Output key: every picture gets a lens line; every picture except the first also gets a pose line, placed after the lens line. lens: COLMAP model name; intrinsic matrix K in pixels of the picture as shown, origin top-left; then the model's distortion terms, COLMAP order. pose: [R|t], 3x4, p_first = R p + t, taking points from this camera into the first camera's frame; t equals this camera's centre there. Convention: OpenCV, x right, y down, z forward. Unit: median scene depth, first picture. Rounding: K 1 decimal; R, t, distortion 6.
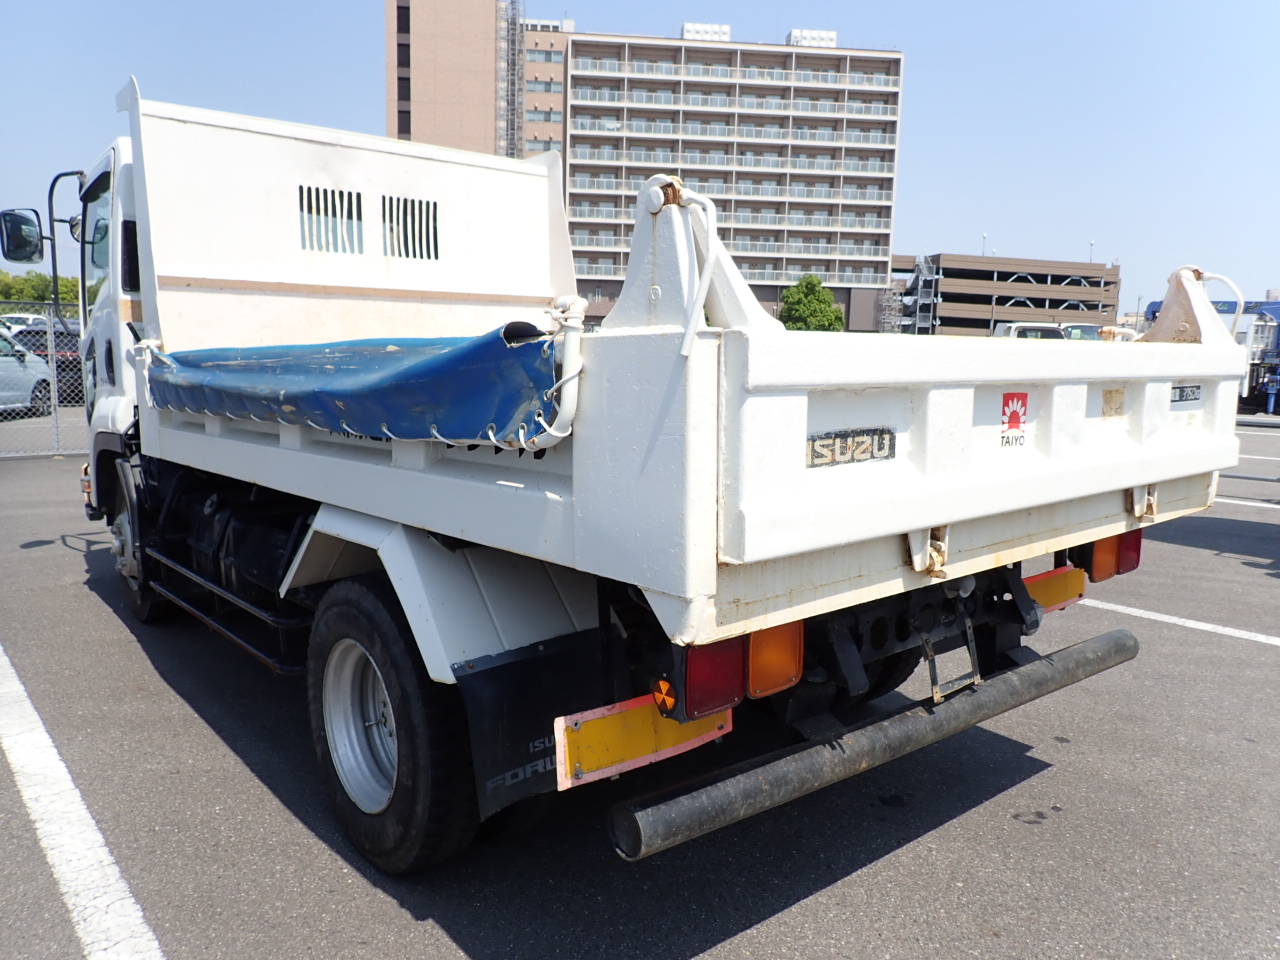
lens RADIAL K [[935.3, 0, 635.4], [0, 935.3, 475.9], [0, 0, 1]] dist [0.009038, -0.017201]
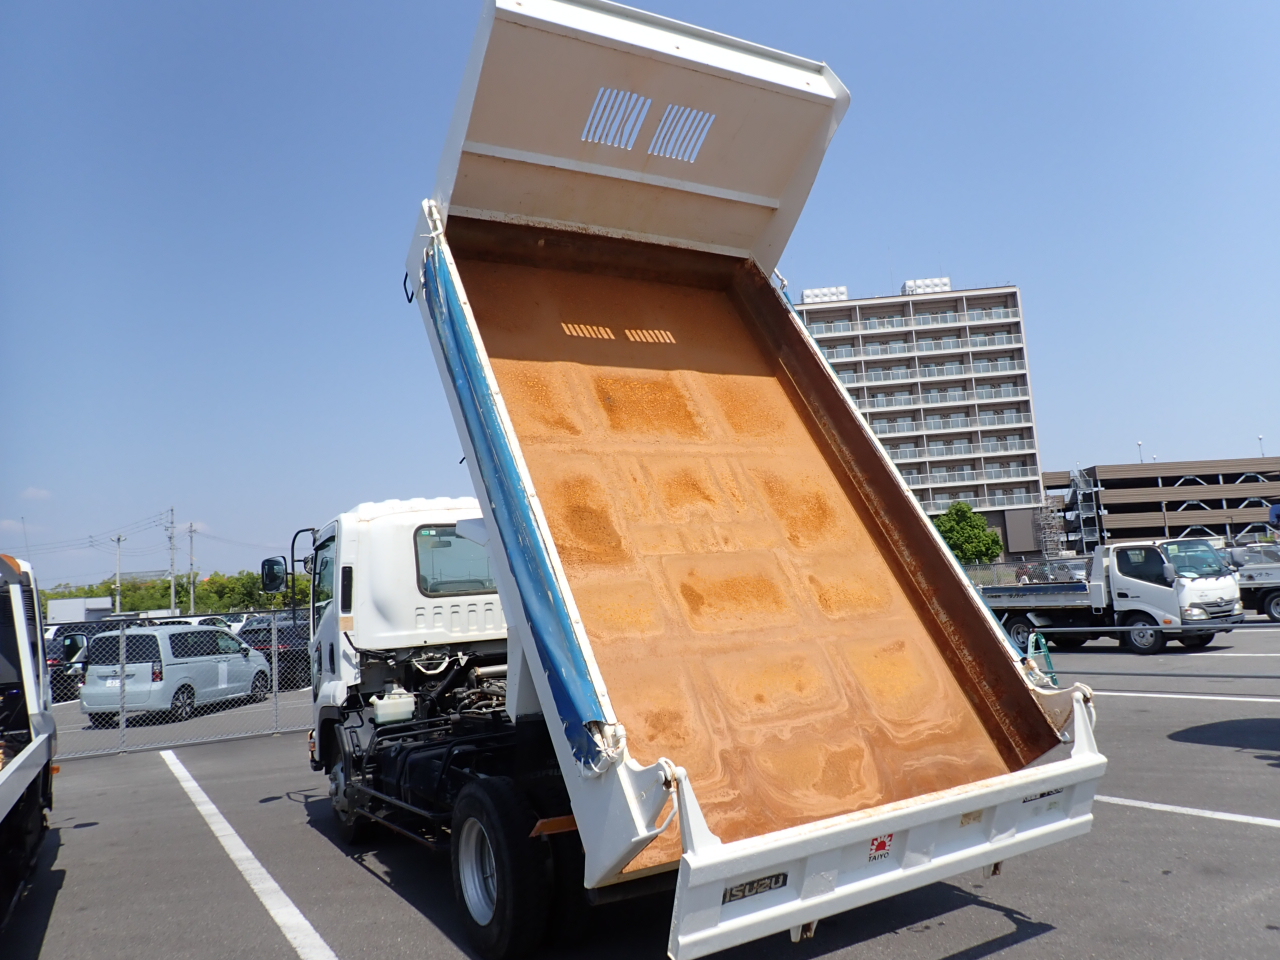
lens RADIAL K [[935.3, 0, 637.2], [0, 935.3, 485.9], [0, 0, 1]] dist [0.009038, -0.017201]
pose [[0.981858, -0.108134, -0.155762, 0.190200], [0.065734, 0.964623, -0.255307, 0.026199], [0.177859, 0.240437, 0.954231, -0.426046]]
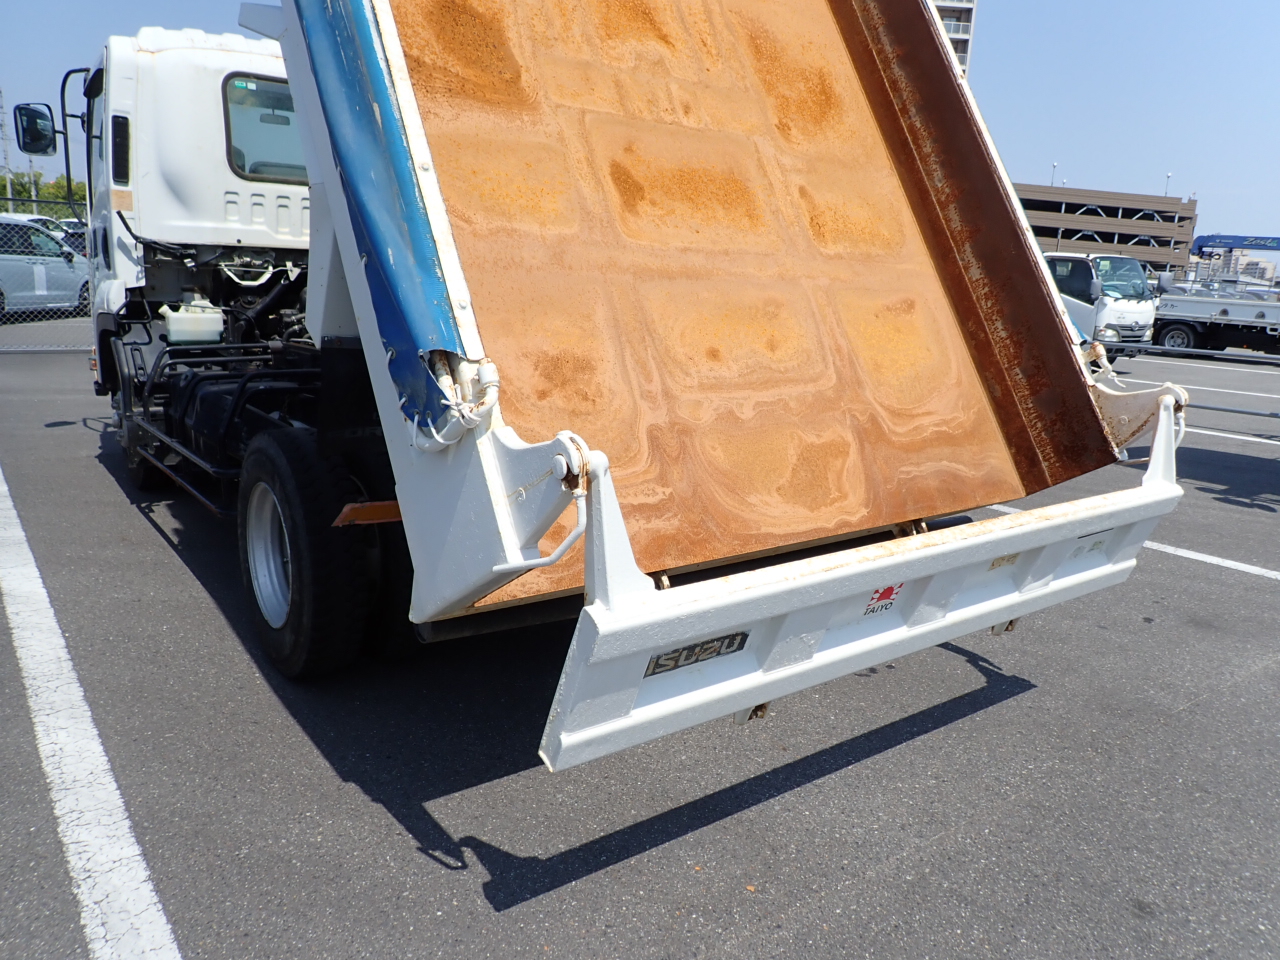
lens RADIAL K [[935.3, 0, 634.0], [0, 935.3, 473.4], [0, 0, 1]] dist [0.009038, -0.017201]
pose [[0.997853, 0.041294, -0.050839, 0.126114], [-0.037323, 0.996352, 0.076740, 0.032392], [0.053822, -0.074678, 0.995754, -0.081749]]
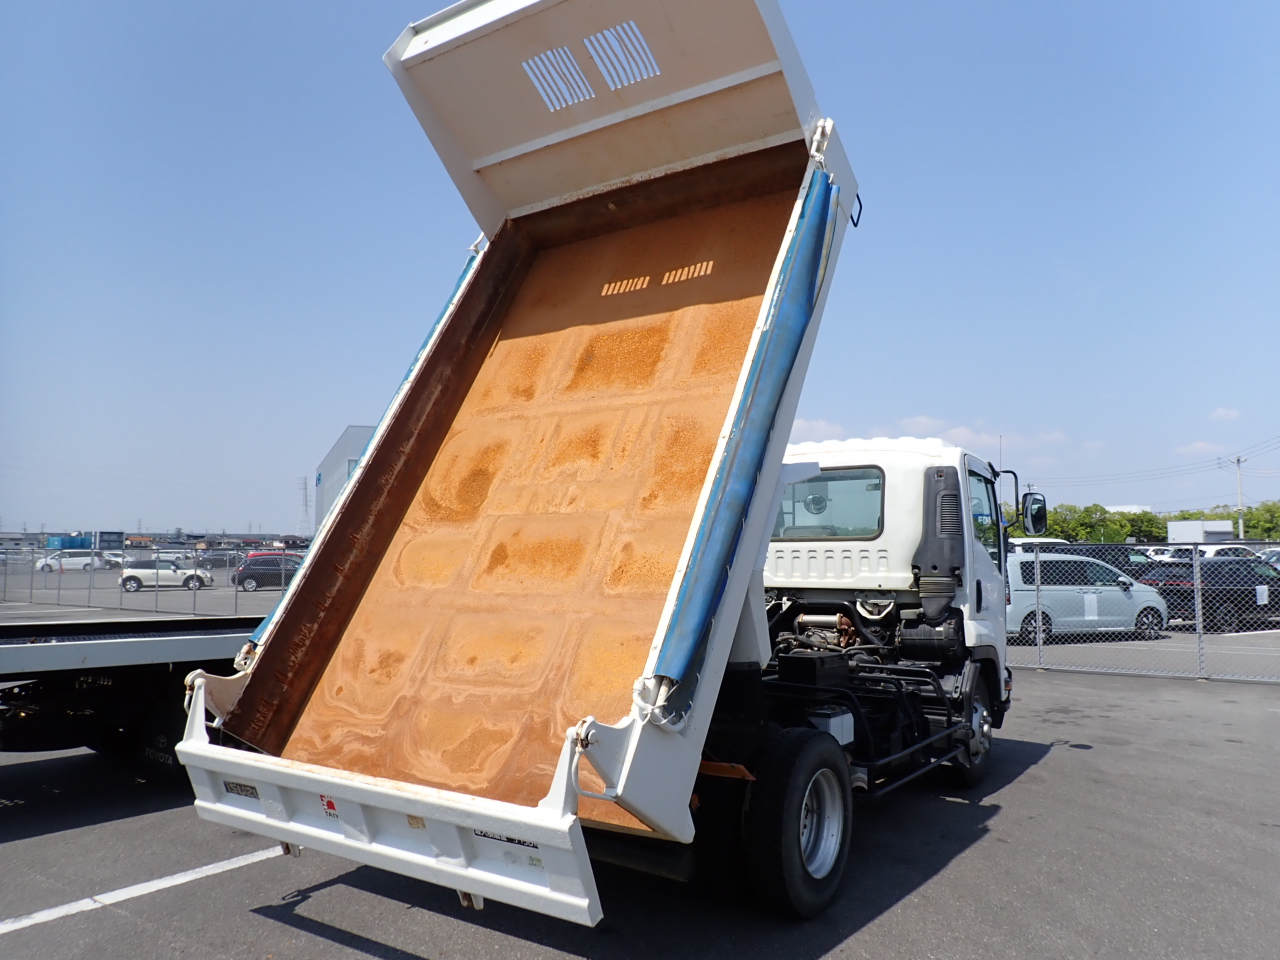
lens RADIAL K [[935.3, 0, 633.7], [0, 935.3, 482.9], [0, 0, 1]] dist [0.009038, -0.017201]
pose [[0.266237, -0.094022, -0.959311, 1.085255], [-0.132248, 0.982257, -0.132974, -0.069204], [0.954792, 0.162270, 0.249079, 0.406031]]
